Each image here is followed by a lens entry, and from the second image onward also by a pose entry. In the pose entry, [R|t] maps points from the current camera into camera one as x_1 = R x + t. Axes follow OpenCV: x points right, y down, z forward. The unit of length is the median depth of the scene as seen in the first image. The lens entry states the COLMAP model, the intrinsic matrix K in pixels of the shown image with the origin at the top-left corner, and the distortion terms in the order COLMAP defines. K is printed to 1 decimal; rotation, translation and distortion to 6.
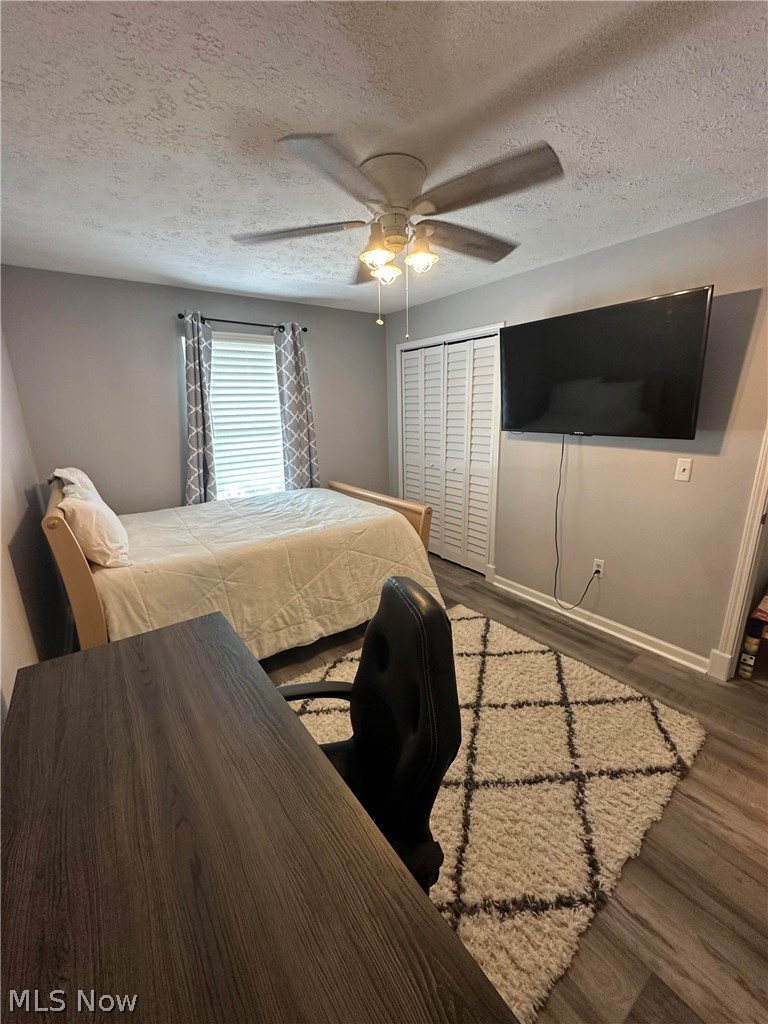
lens RADIAL K [[408.4, 0, 384.7], [0, 408.4, 512.0], [0, 0, 1]] dist [-0.002743, 0.000318]
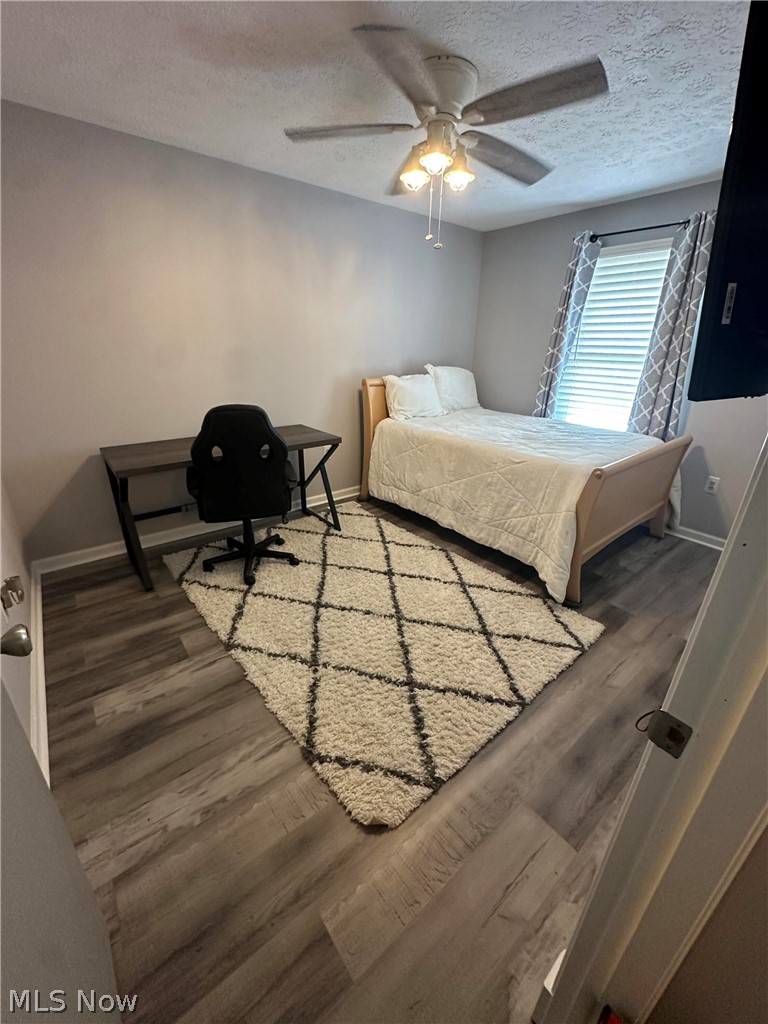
lens RADIAL K [[408.4, 0, 383.8], [0, 408.4, 513.2], [0, 0, 1]] dist [-0.002743, 0.000318]
pose [[0.051280, 0.405222, -0.912779, 1.054828], [-0.274095, 0.884595, 0.377312, -0.150182], [0.960335, 0.230839, 0.156431, 0.716704]]
